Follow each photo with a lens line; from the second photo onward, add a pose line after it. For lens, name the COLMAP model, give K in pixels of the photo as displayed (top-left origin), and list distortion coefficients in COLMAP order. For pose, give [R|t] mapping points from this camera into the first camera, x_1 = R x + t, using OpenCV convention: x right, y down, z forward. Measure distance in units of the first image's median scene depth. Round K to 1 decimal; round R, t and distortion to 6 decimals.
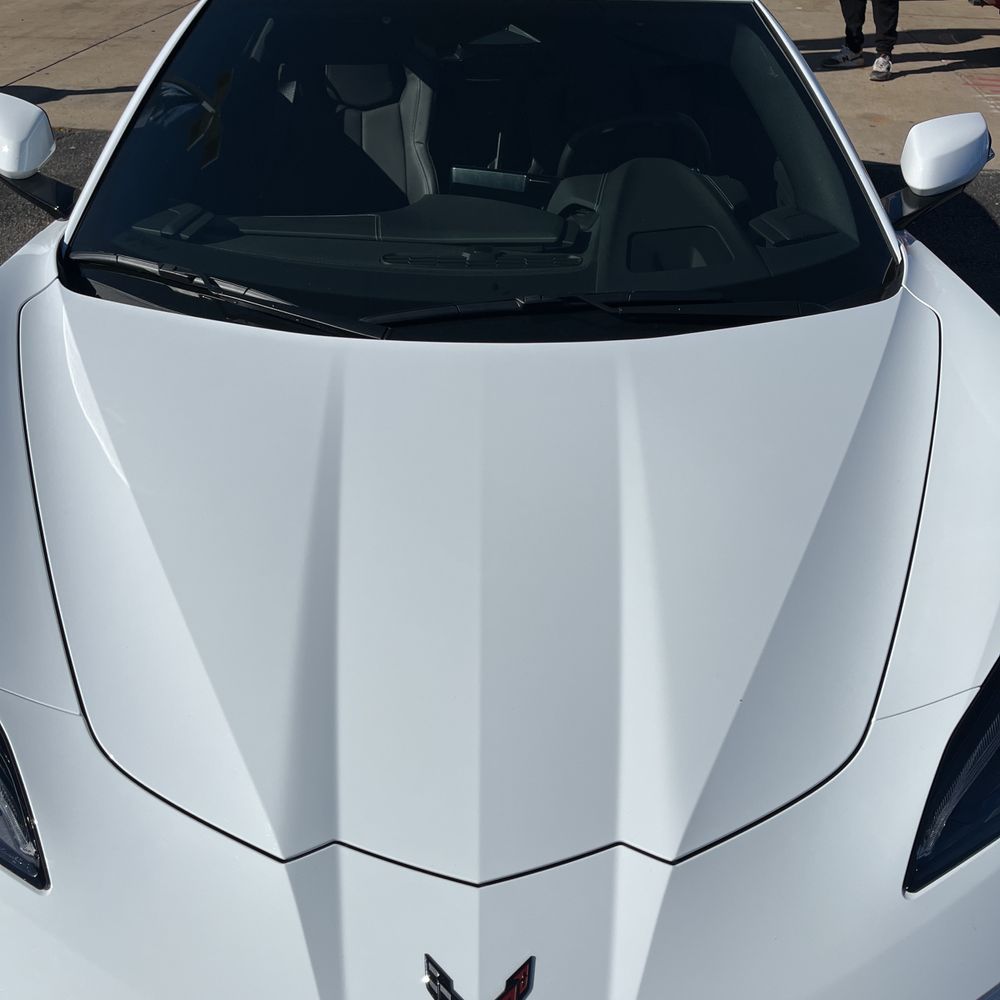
lens RADIAL K [[1006.0, 0, 492.1], [0, 1006.0, 499.7], [0, 0, 1]] dist [0.112182, -0.167013]
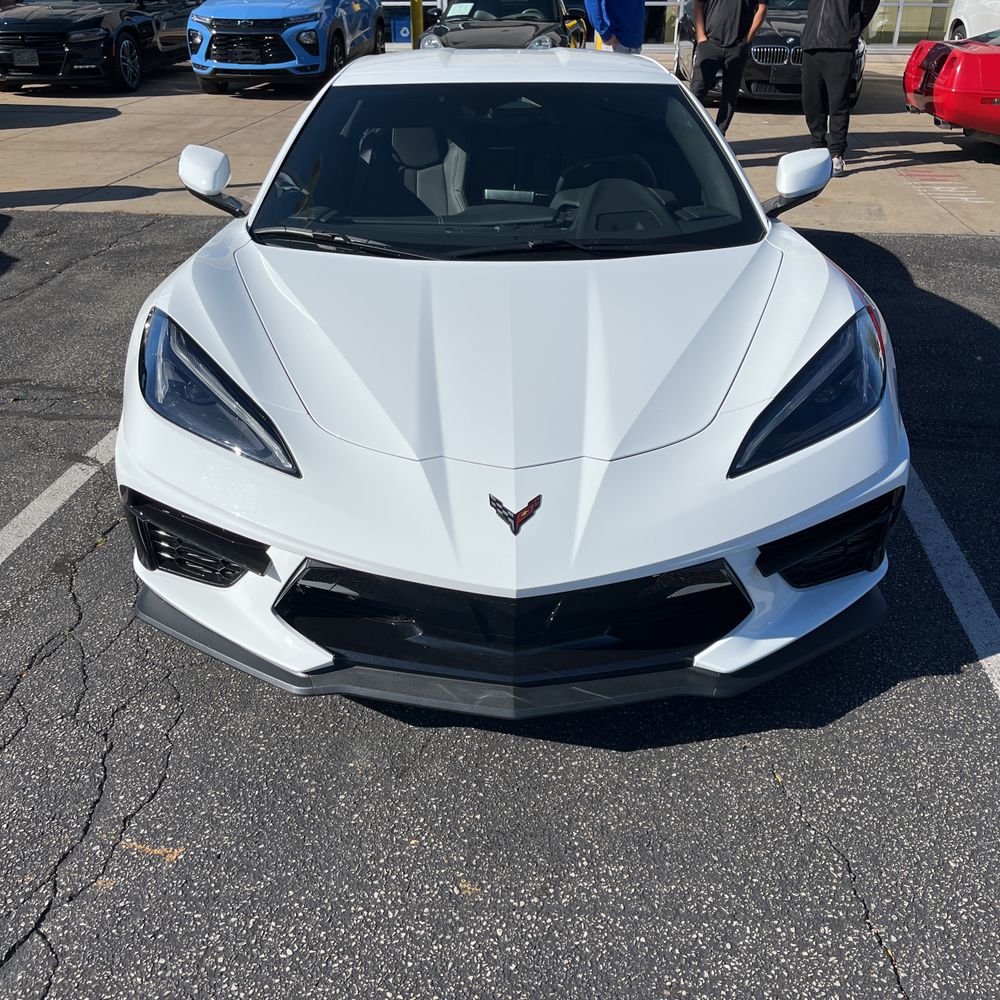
lens RADIAL K [[1006.1, 0, 488.0], [0, 1006.1, 504.1], [0, 0, 1]] dist [0.057302, -0.080501]
pose [[0.999855, -0.008869, -0.014532, -0.018412], [0.007298, 0.994463, -0.104834, 0.330864], [0.015381, 0.104713, 0.994384, -0.501659]]
